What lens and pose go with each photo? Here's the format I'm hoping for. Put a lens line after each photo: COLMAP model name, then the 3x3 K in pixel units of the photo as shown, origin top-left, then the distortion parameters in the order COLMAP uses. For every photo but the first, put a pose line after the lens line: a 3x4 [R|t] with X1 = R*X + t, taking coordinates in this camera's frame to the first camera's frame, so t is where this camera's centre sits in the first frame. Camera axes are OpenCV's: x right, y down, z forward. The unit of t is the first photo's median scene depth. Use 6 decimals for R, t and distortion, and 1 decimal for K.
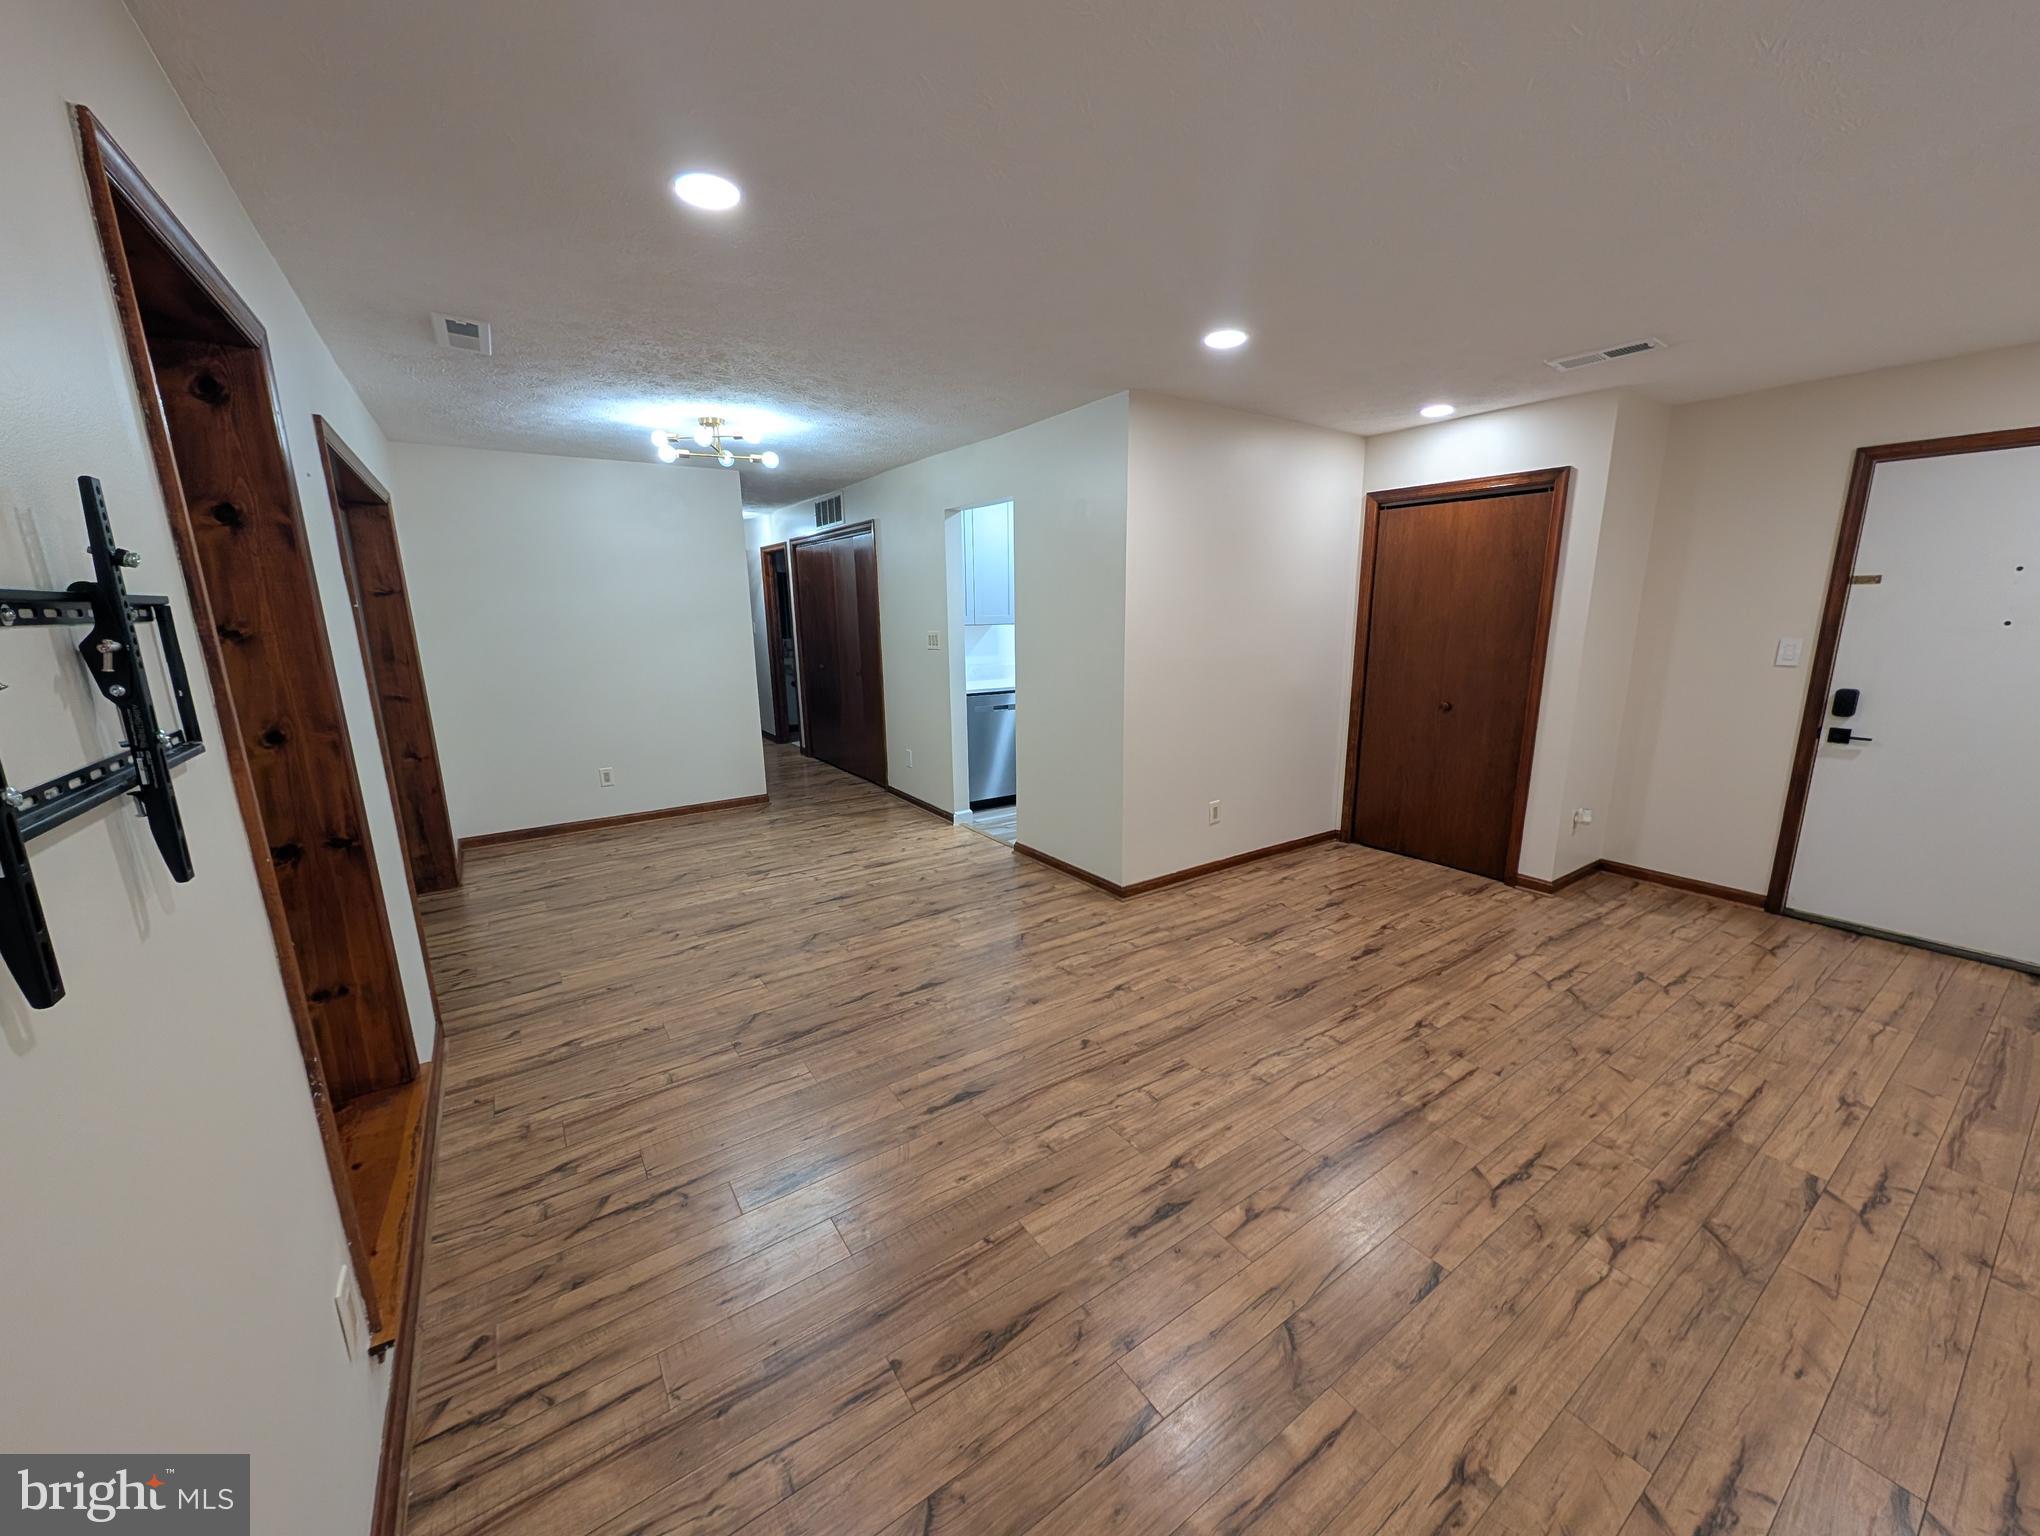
lens RADIAL K [[769.1, 0, 1022.3], [0, 769.1, 770.4], [0, 0, 1]] dist [-0.001076, 0.000392]
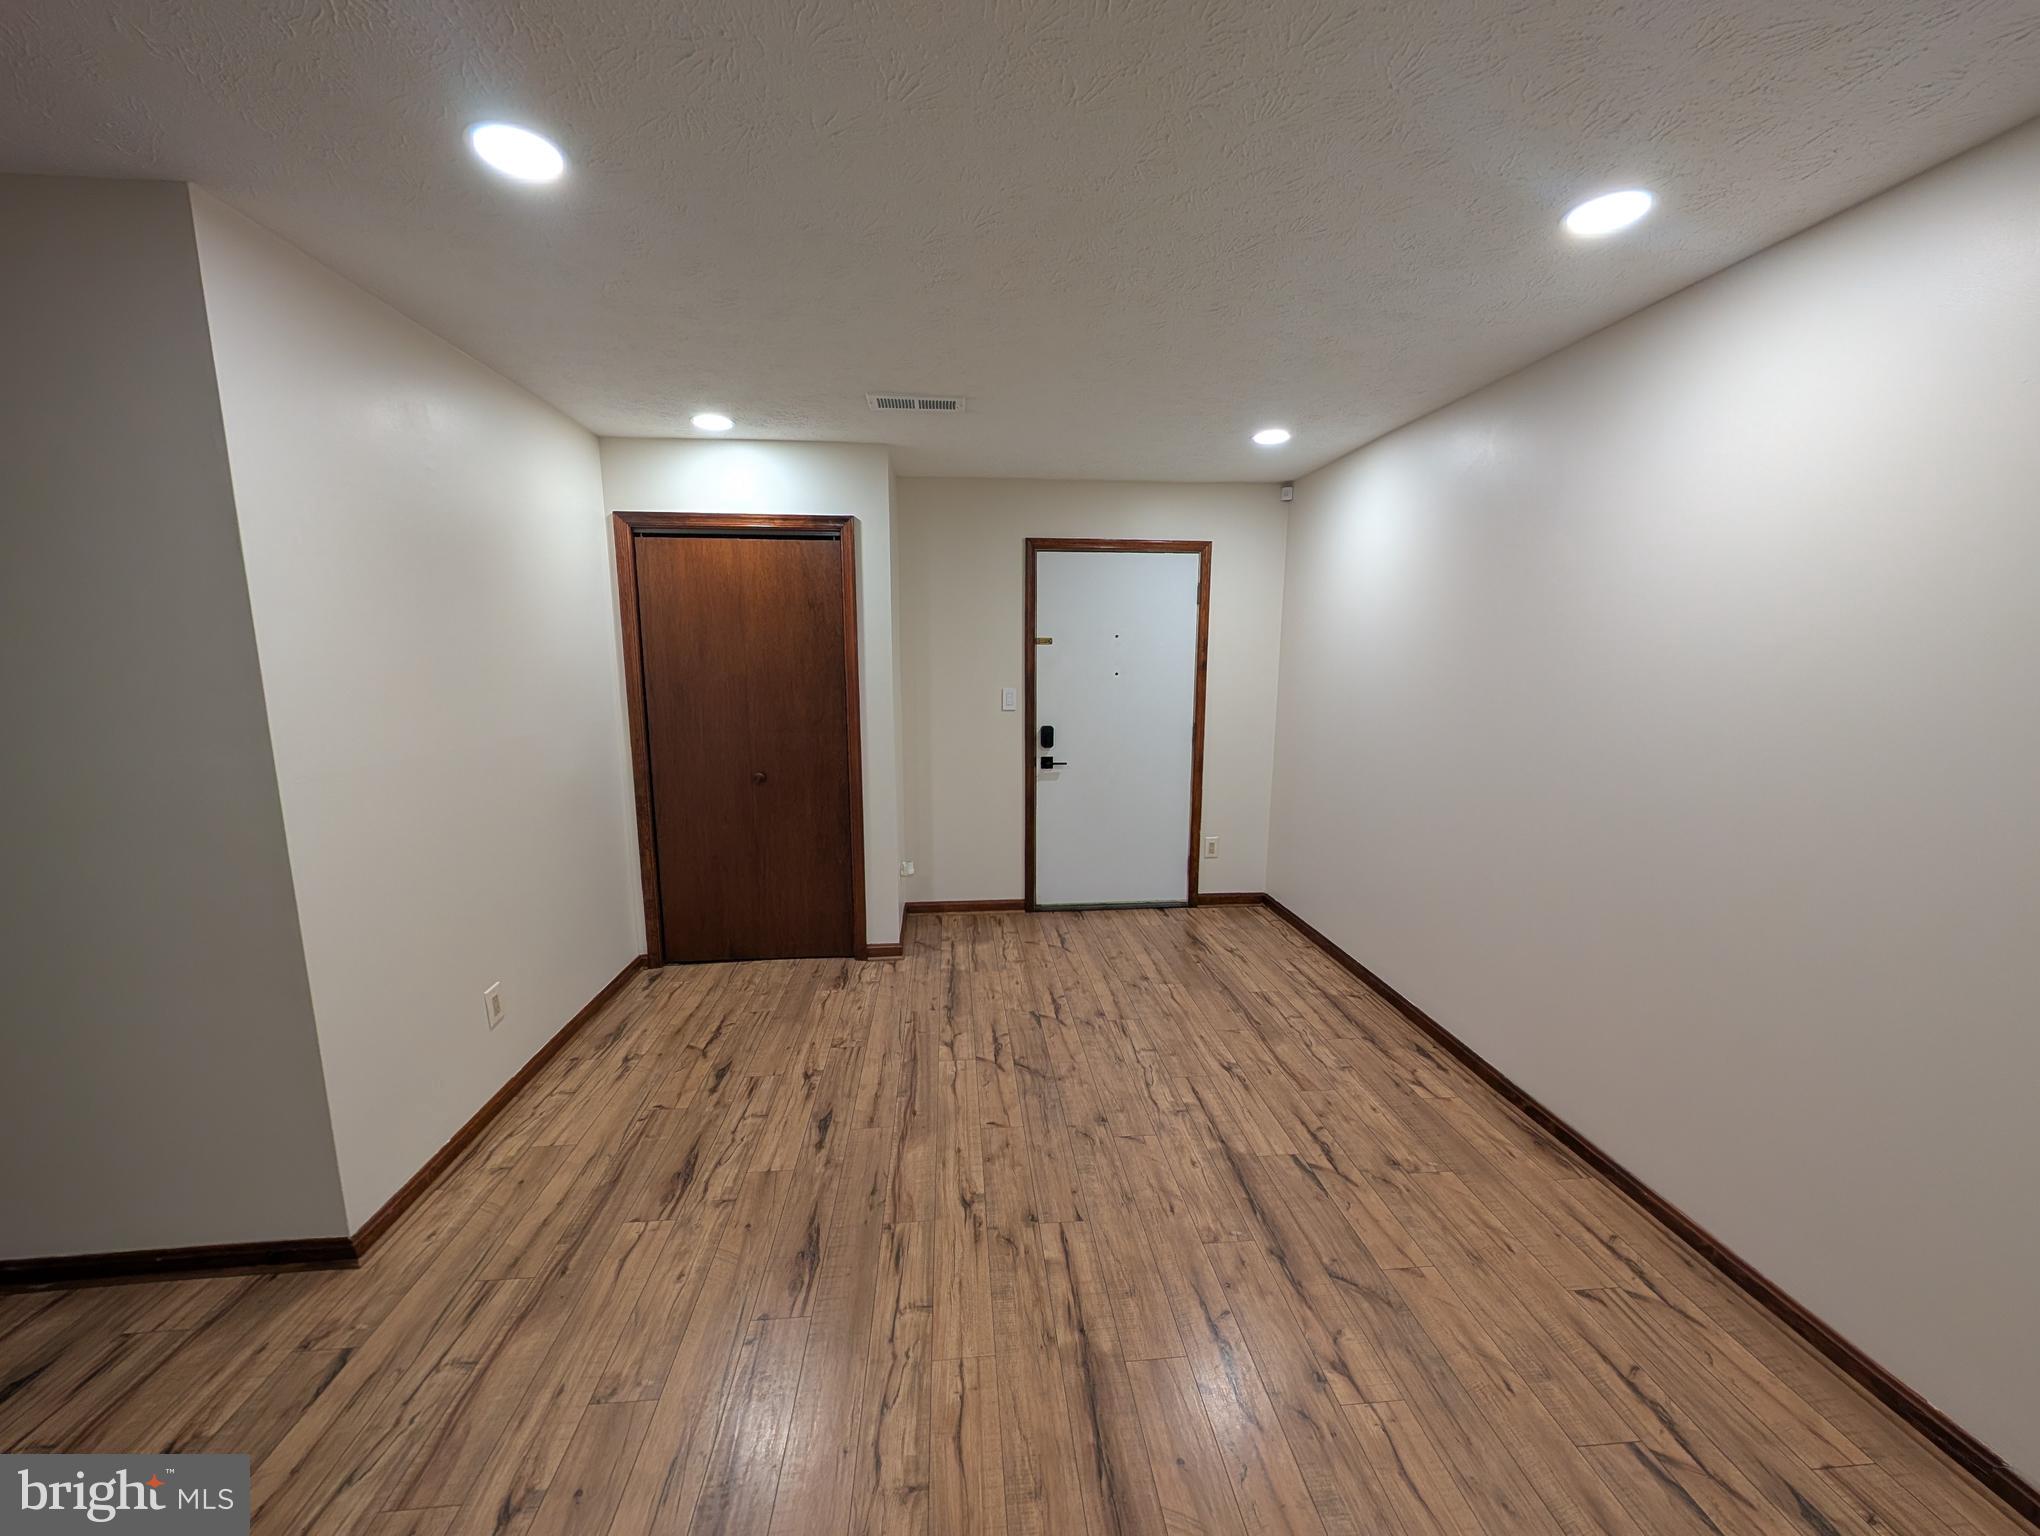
lens RADIAL K [[769.1, 0, 1022.3], [0, 769.1, 770.4], [0, 0, 1]] dist [-0.001076, 0.000392]
pose [[0.480904, -0.125182, 0.867791, -0.056904], [0.175909, 0.983406, 0.044377, -0.096794], [-0.858946, 0.131311, 0.494944, 0.412893]]
